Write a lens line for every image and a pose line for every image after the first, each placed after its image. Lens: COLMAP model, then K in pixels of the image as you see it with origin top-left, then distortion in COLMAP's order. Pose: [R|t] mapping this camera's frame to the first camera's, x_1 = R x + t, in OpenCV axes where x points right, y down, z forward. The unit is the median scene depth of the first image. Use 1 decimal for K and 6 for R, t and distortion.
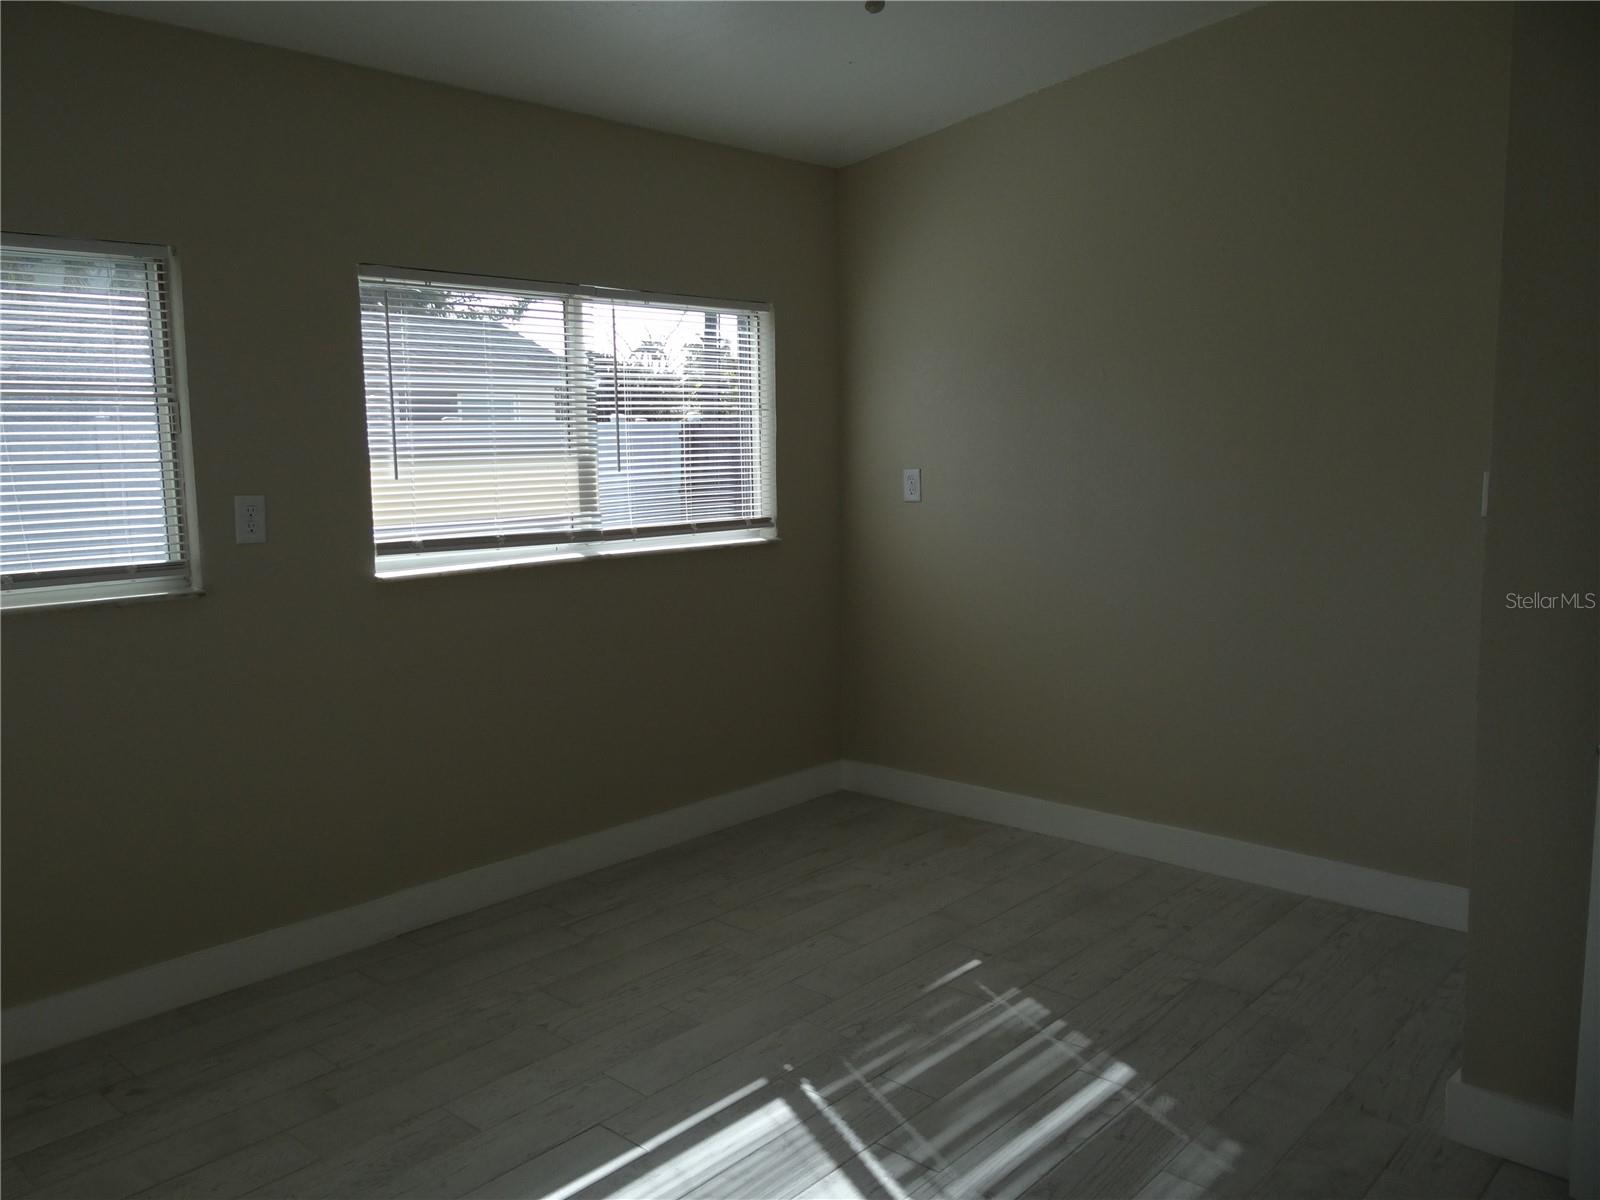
lens RADIAL K [[1271.8, 0, 804.9], [0, 1271.8, 597.8], [0, 0, 1]] dist [-0.008385, 0.003071]
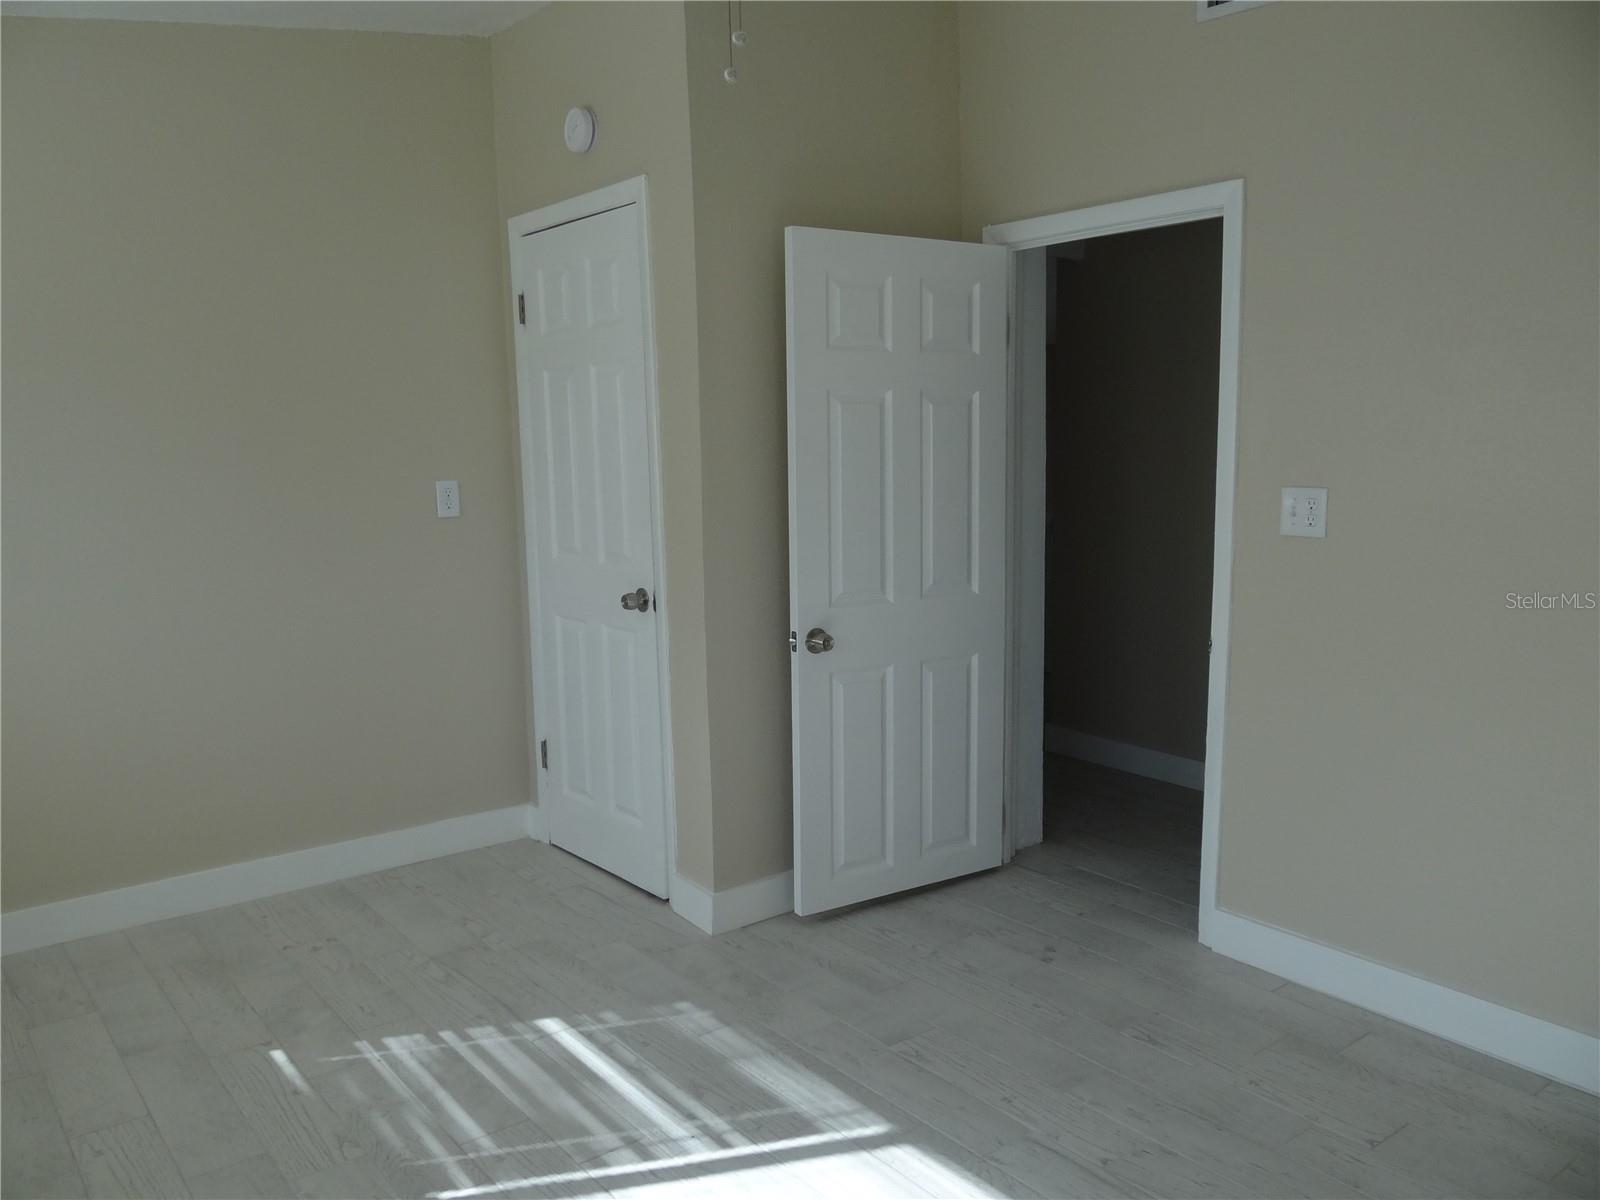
lens RADIAL K [[1271.8, 0, 813.1], [0, 1271.8, 605.0], [0, 0, 1]] dist [-0.008385, 0.003071]
pose [[0.172099, -0.139032, 0.975219, -0.709724], [0.145522, 0.982716, 0.114421, -0.071797], [-0.974272, 0.122224, 0.189357, 0.511953]]
